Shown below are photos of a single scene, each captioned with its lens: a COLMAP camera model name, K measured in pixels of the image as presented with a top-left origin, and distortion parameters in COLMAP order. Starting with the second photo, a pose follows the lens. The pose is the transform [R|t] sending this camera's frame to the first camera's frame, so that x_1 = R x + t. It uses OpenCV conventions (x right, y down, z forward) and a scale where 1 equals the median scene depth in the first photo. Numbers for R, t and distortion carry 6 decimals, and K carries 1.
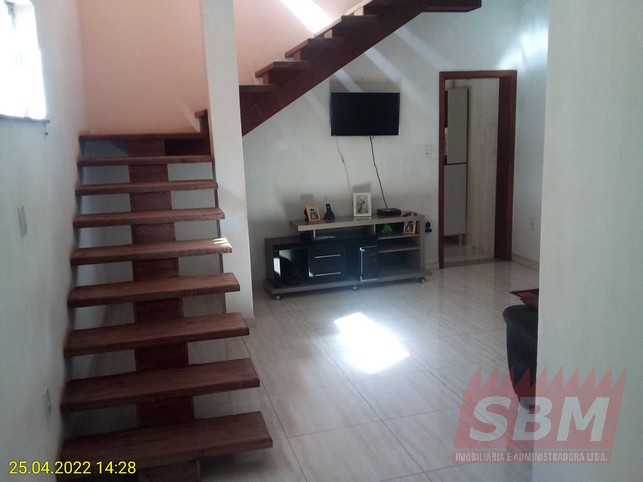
lens RADIAL K [[598.6, 0, 321.5], [0, 598.6, 241.0], [0, 0, 1]] dist [0.056892, 0.002151]
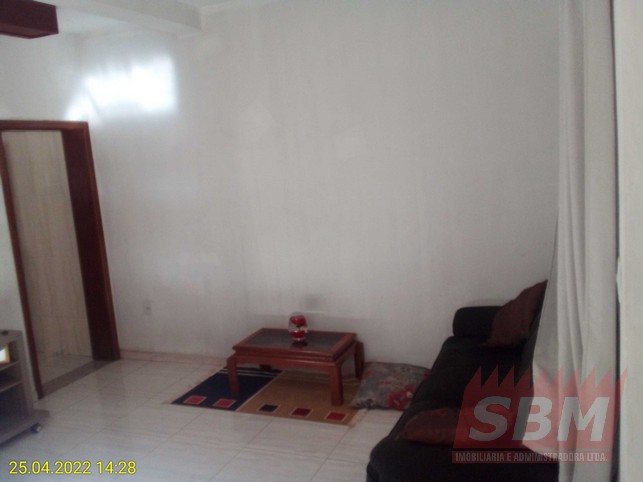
lens RADIAL K [[598.6, 0, 321.5], [0, 598.6, 241.0], [0, 0, 1]] dist [0.056892, 0.002151]
pose [[0.623980, -0.121907, 0.771873, -0.116504], [0.199980, 0.979776, -0.006921, -0.062582], [-0.755418, 0.158677, 0.635739, 0.287689]]
